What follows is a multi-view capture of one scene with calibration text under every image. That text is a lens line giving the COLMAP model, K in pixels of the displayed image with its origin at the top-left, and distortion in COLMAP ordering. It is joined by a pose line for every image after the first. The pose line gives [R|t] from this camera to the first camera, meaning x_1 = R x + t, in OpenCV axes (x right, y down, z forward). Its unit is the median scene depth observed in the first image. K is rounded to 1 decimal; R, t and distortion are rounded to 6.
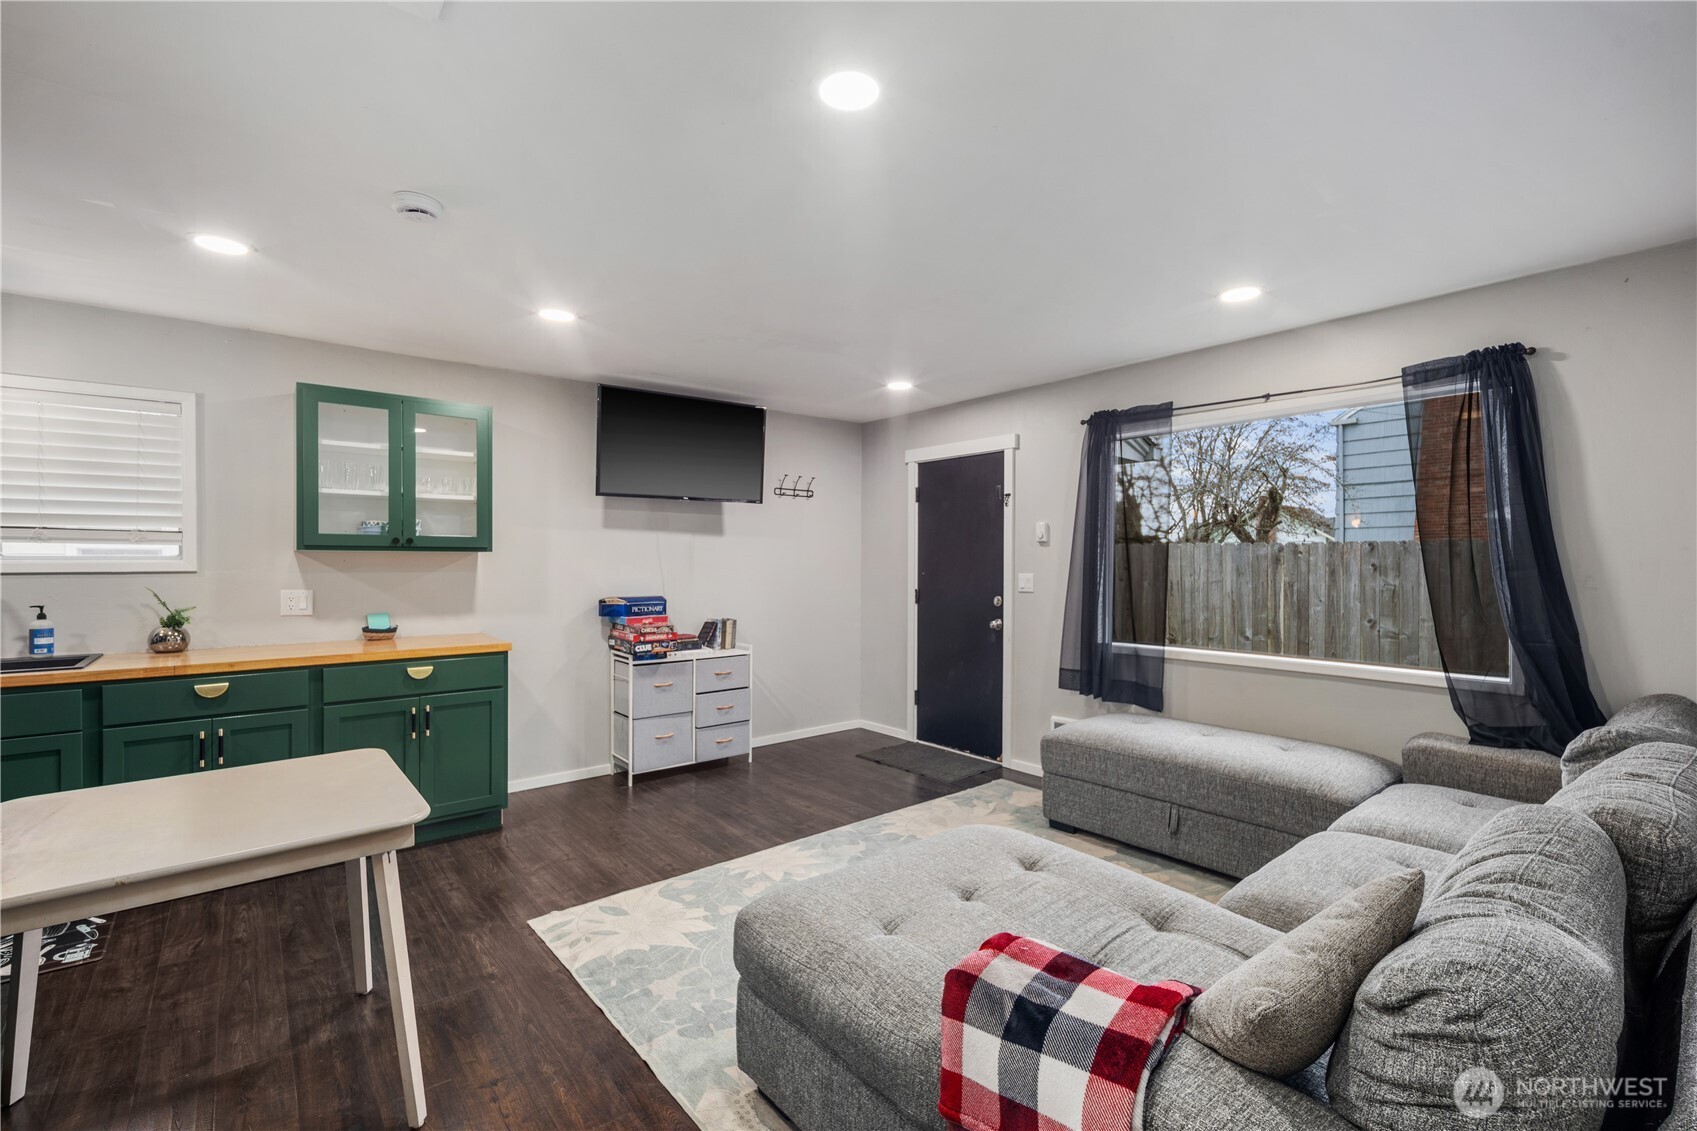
lens RADIAL K [[740.2, 0, 848.7], [0, 740.2, 565.0], [0, 0, 1]] dist [0.006234, -0.002436]
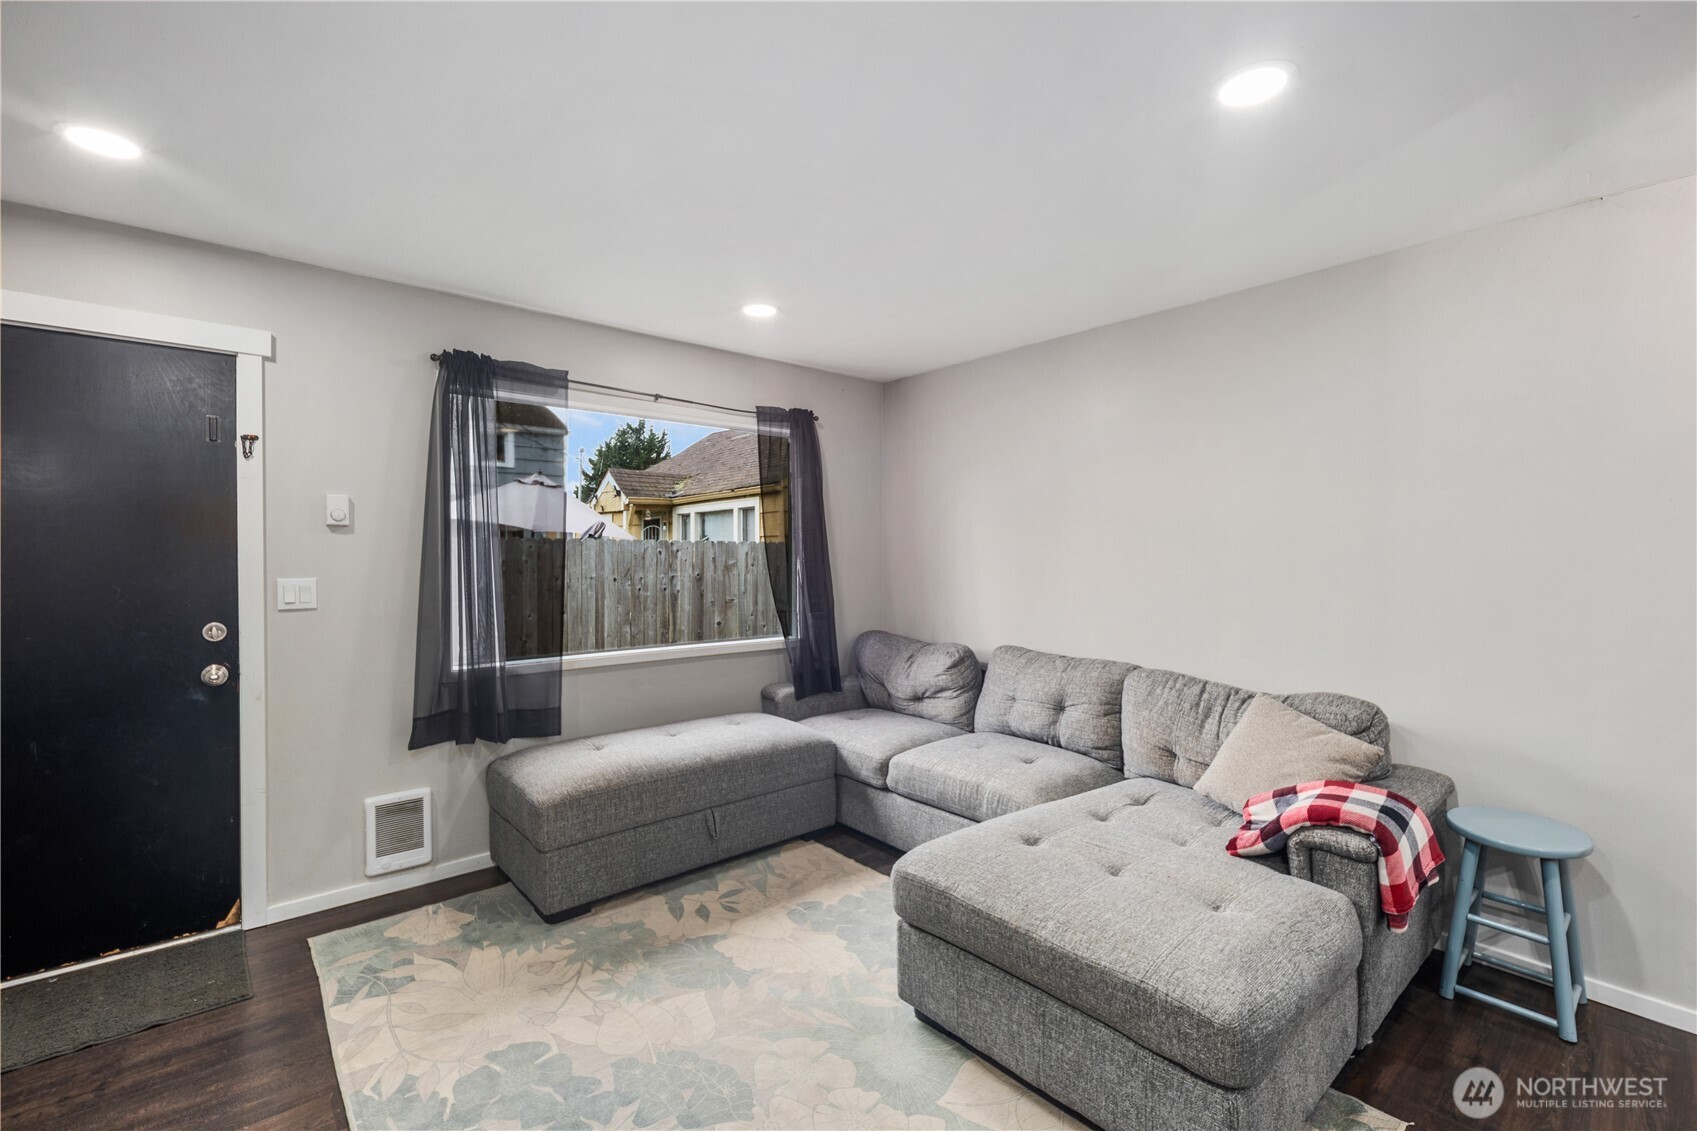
lens RADIAL K [[740.2, 0, 862.2], [0, 740.2, 566.9], [0, 0, 1]] dist [0.006234, -0.002436]
pose [[-0.030767, -0.014389, 0.999423, -0.434075], [0.007172, 0.999867, 0.014616, -0.003576], [-0.999501, 0.007618, -0.030660, 0.682778]]
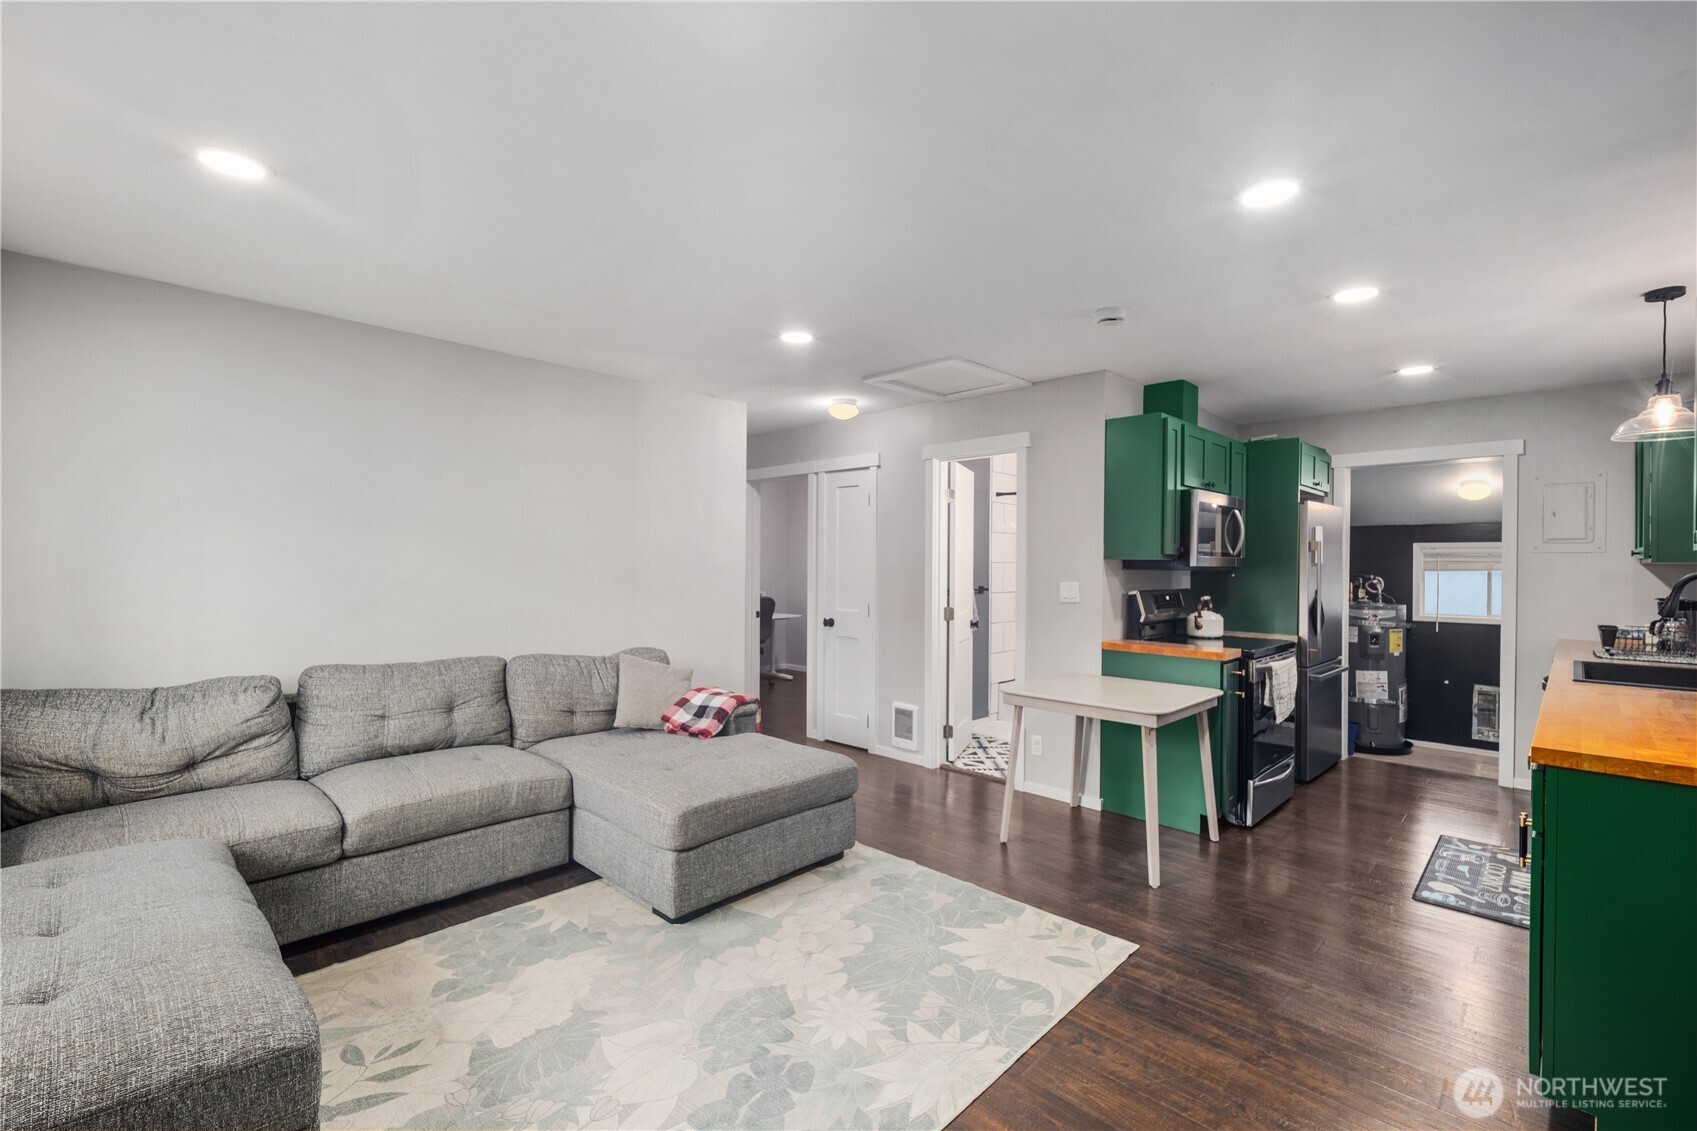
lens RADIAL K [[740.2, 0, 852.8], [0, 740.2, 565.9], [0, 0, 1]] dist [0.006234, -0.002436]
pose [[-0.992653, -0.009451, -0.120623, 0.036719], [-0.011076, 0.999857, 0.012807, -0.012111], [0.120484, 0.014049, -0.992616, 1.342563]]
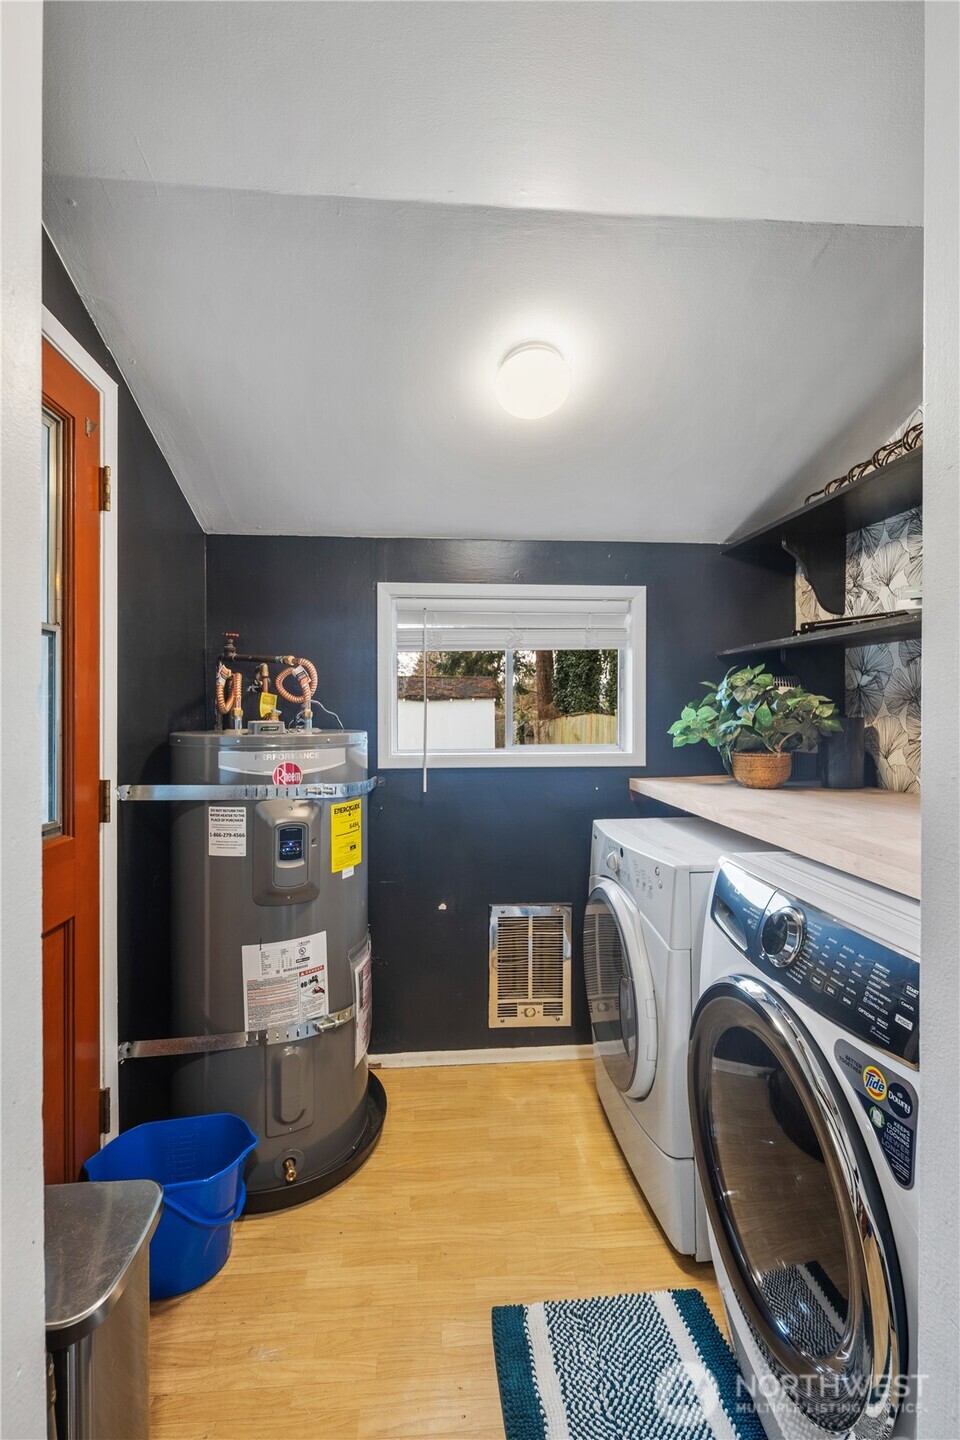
lens RADIAL K [[628.1, 0, 478.5], [0, 628.1, 714.2], [0, 0, 1]] dist [0.006234, -0.002436]
pose [[-0.572106, 0.004382, -0.820168, -0.974020], [-0.008181, 0.999905, 0.011049, 0.058454], [0.820139, 0.013031, -0.572016, 0.265352]]
